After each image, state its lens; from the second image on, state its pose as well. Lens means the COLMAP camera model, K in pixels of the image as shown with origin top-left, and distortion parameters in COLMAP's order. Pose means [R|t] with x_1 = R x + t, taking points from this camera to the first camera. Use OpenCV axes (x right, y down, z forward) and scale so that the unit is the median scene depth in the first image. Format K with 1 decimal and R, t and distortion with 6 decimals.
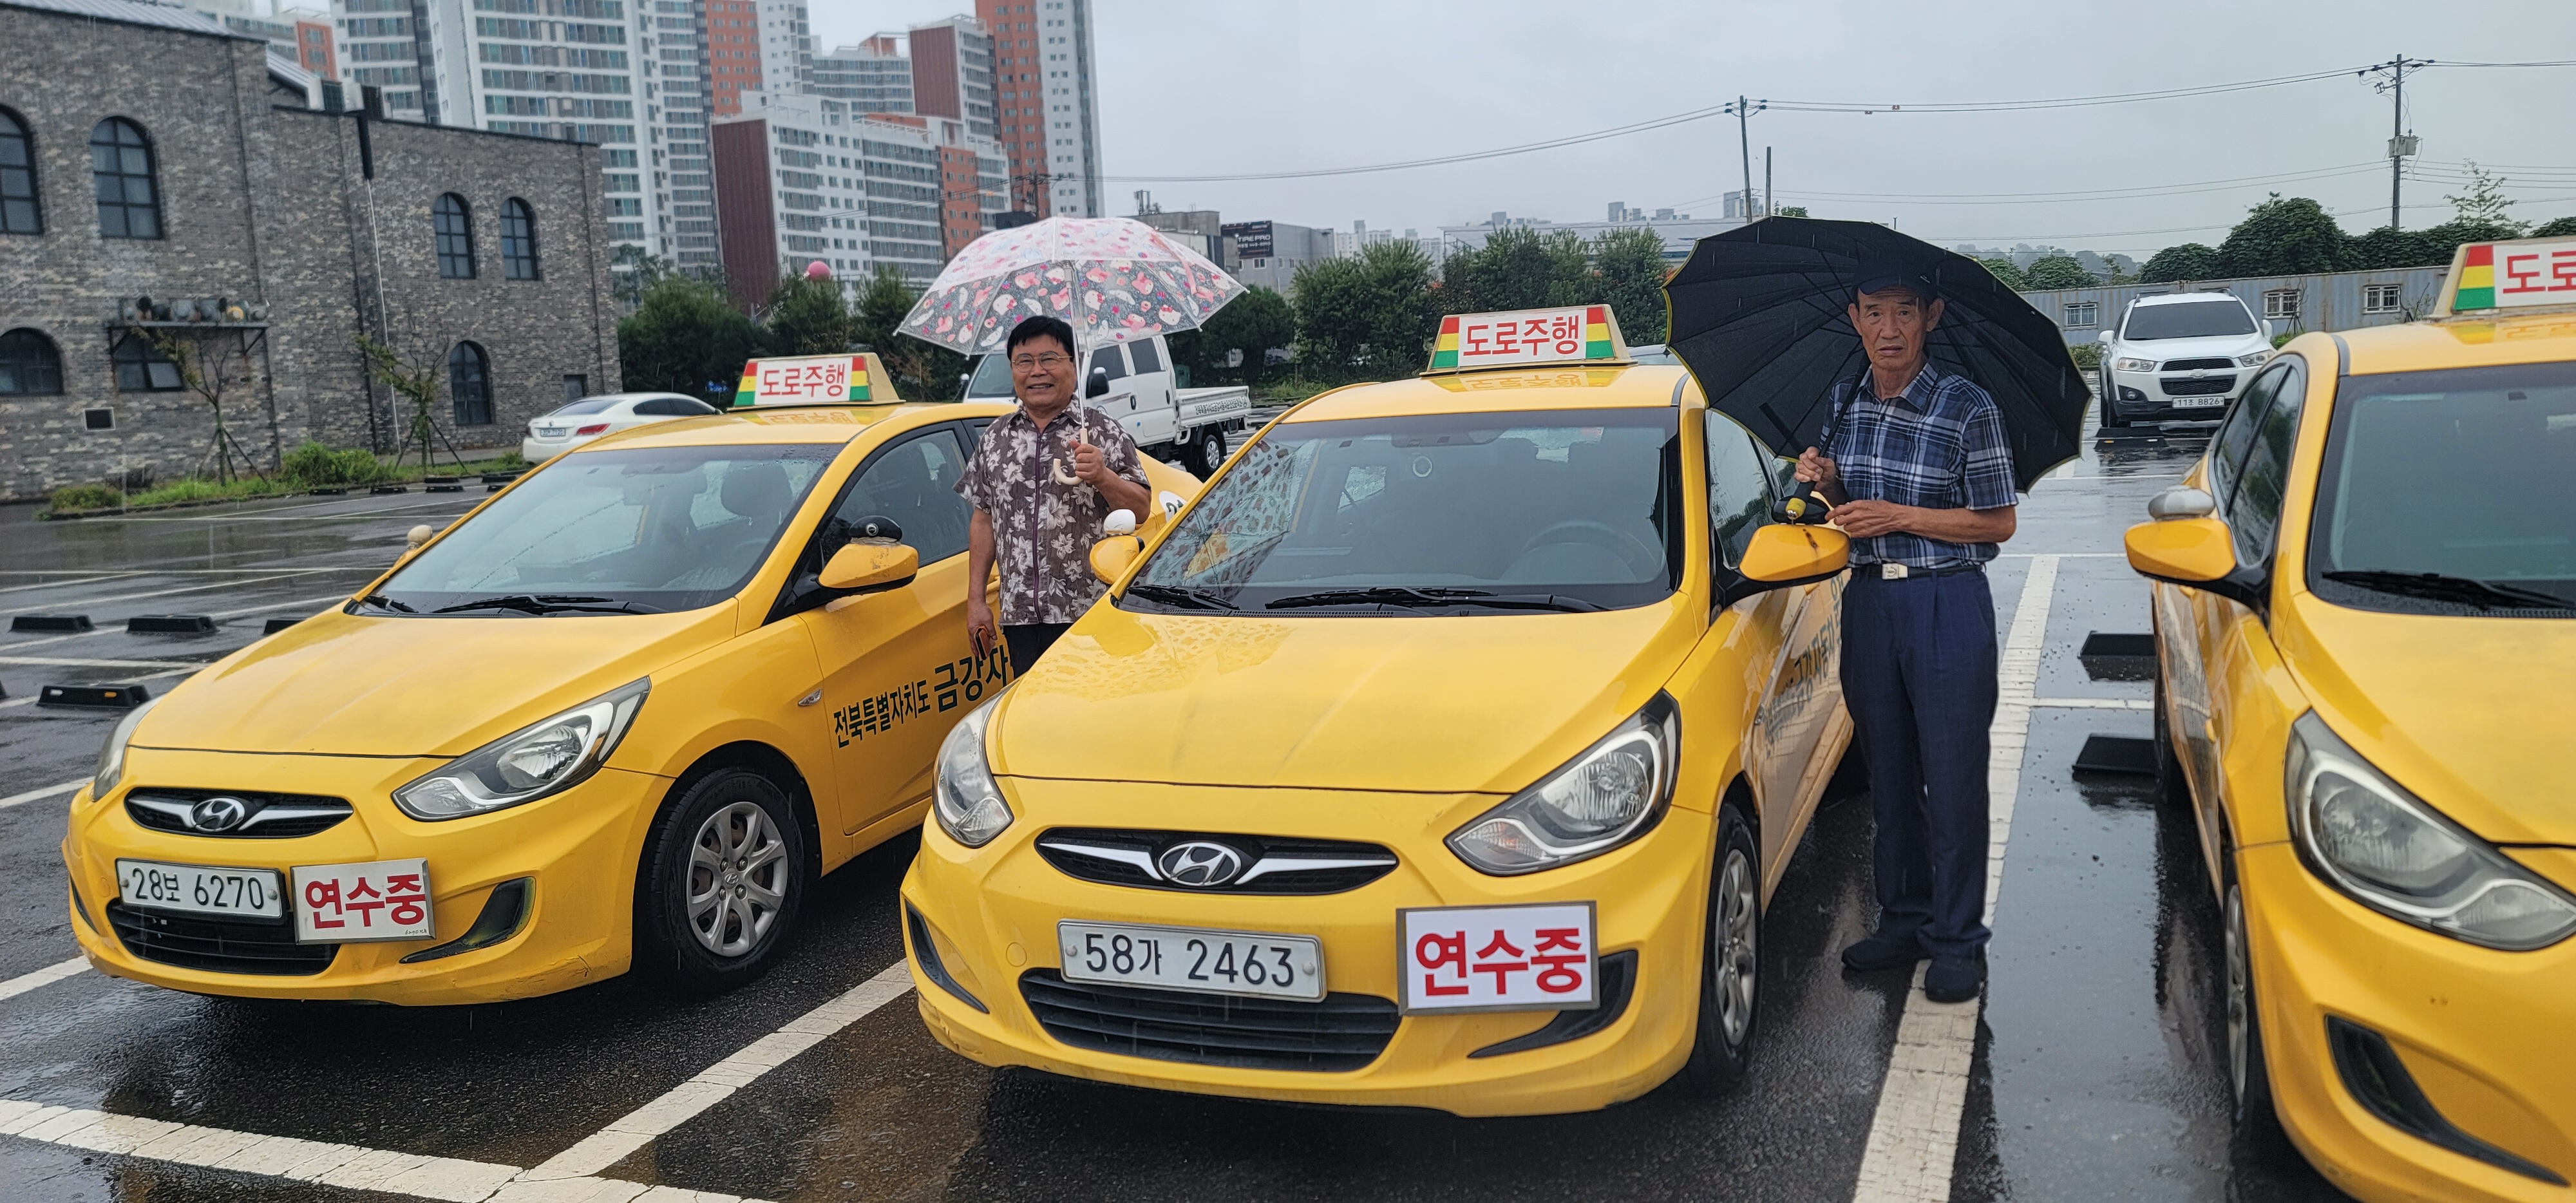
lens RADIAL K [[1861.8, 0, 1326.7], [0, 1861.8, 580.3], [0, 0, 1]] dist [0.026700, -0.035754]
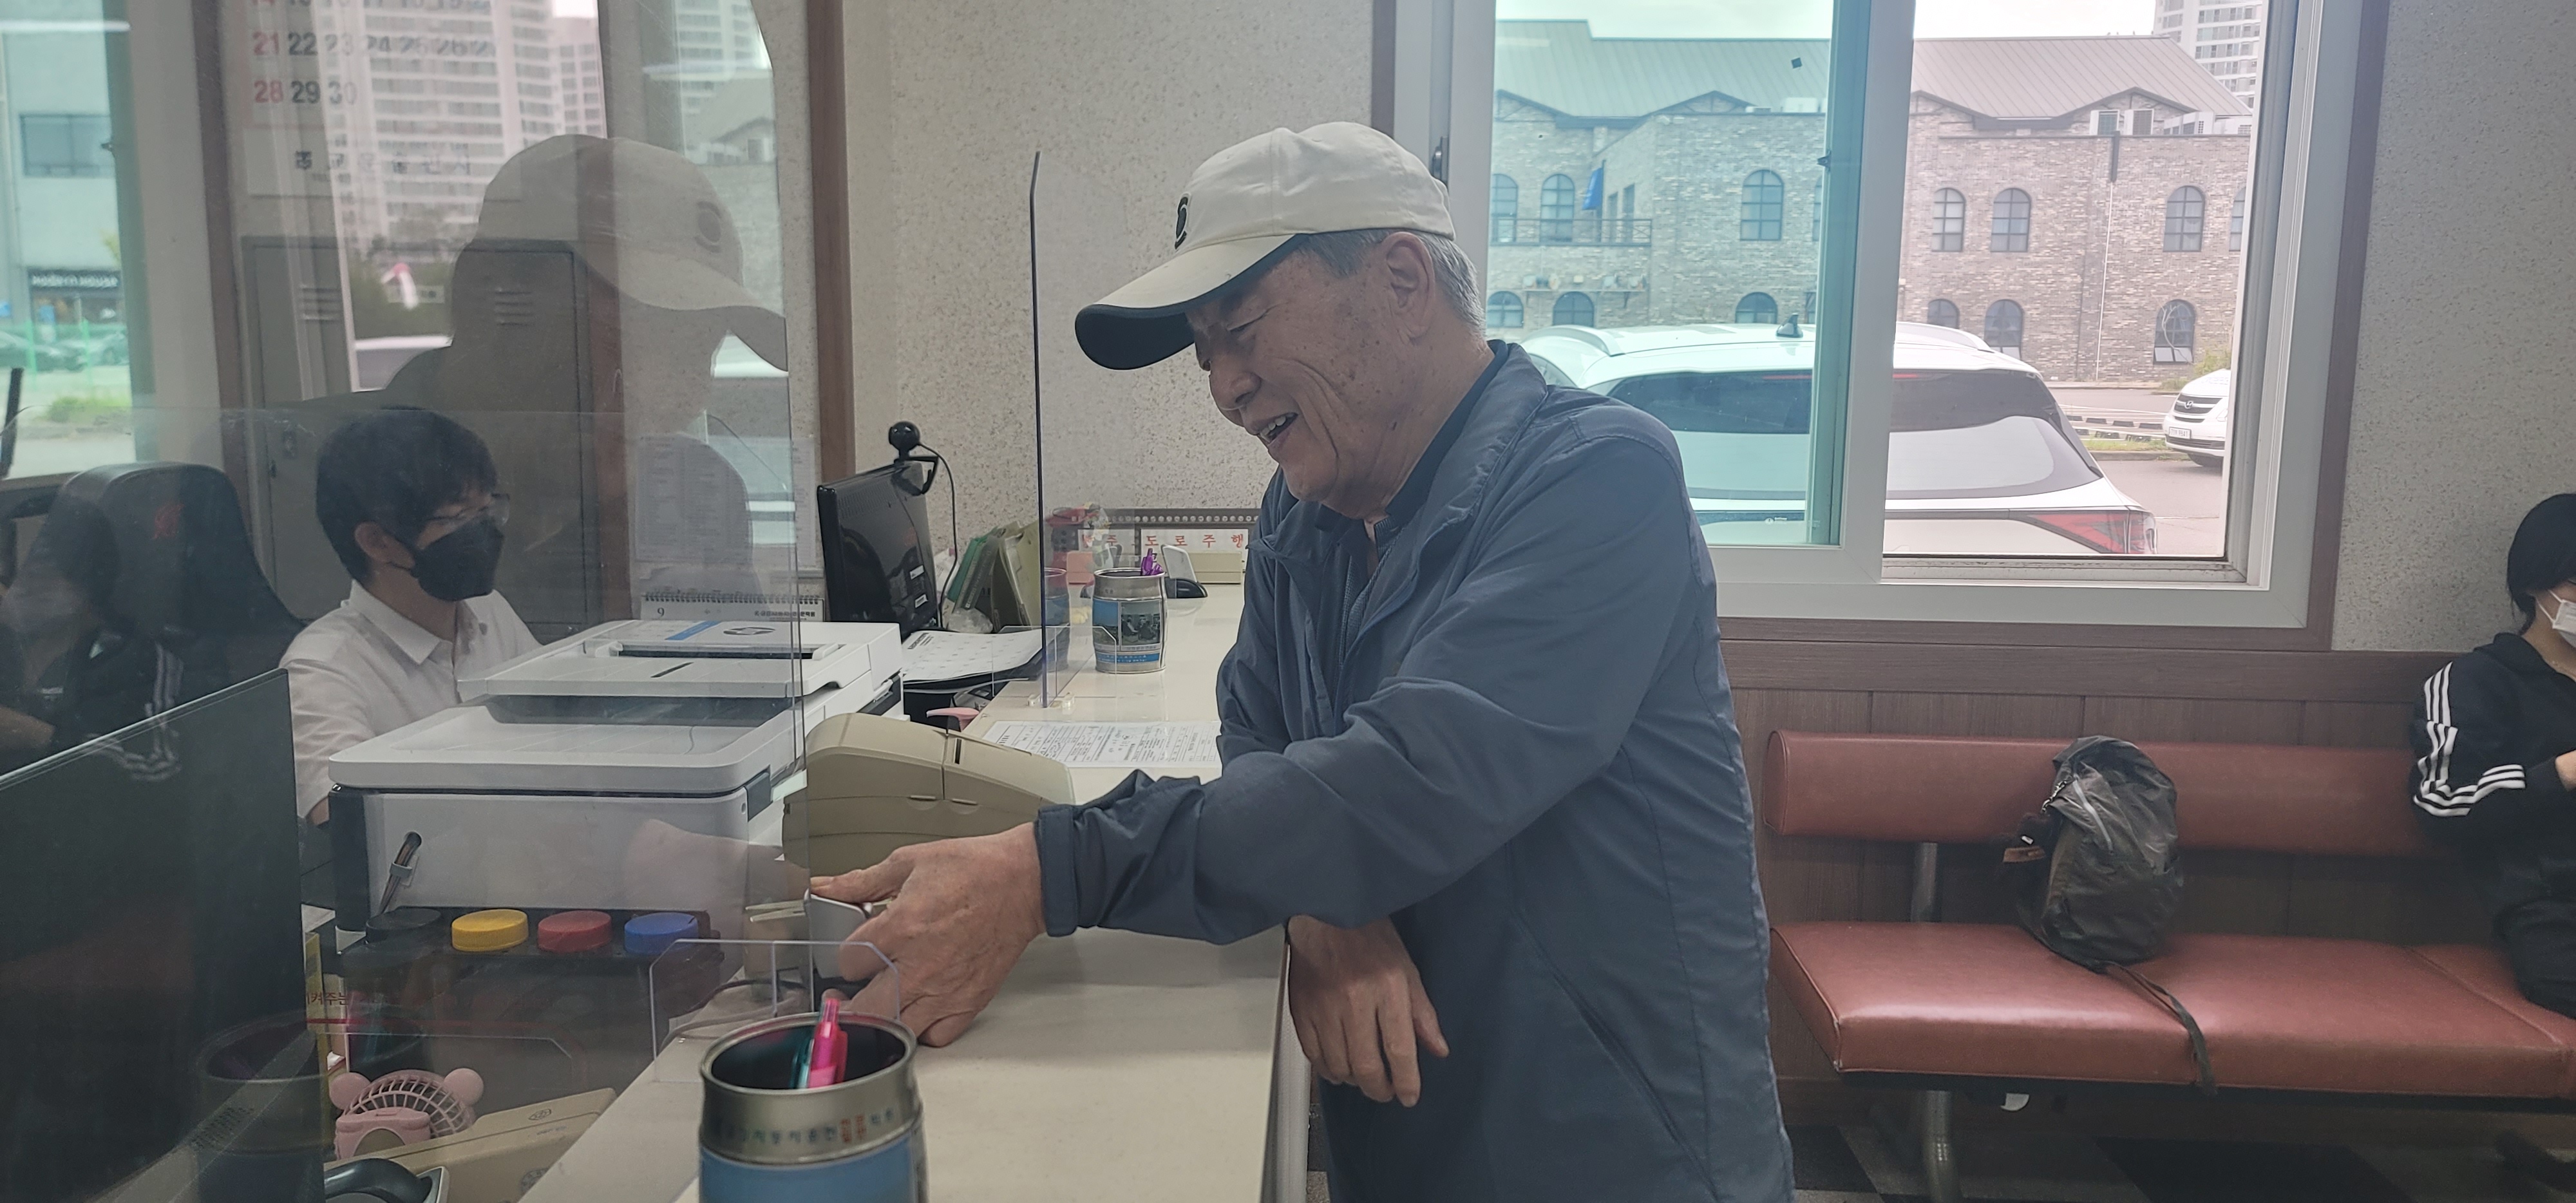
lens RADIAL K [[1847.1, 0, 1288.0], [0, 1847.1, 601.5], [0, 0, 1]] dist [0.054355, -0.005382]
pose [[0.341627, 0.184442, -0.921560, 0.557334], [-0.136673, 0.979880, 0.145449, -0.024664], [0.929845, 0.076263, 0.359961, -0.041767]]
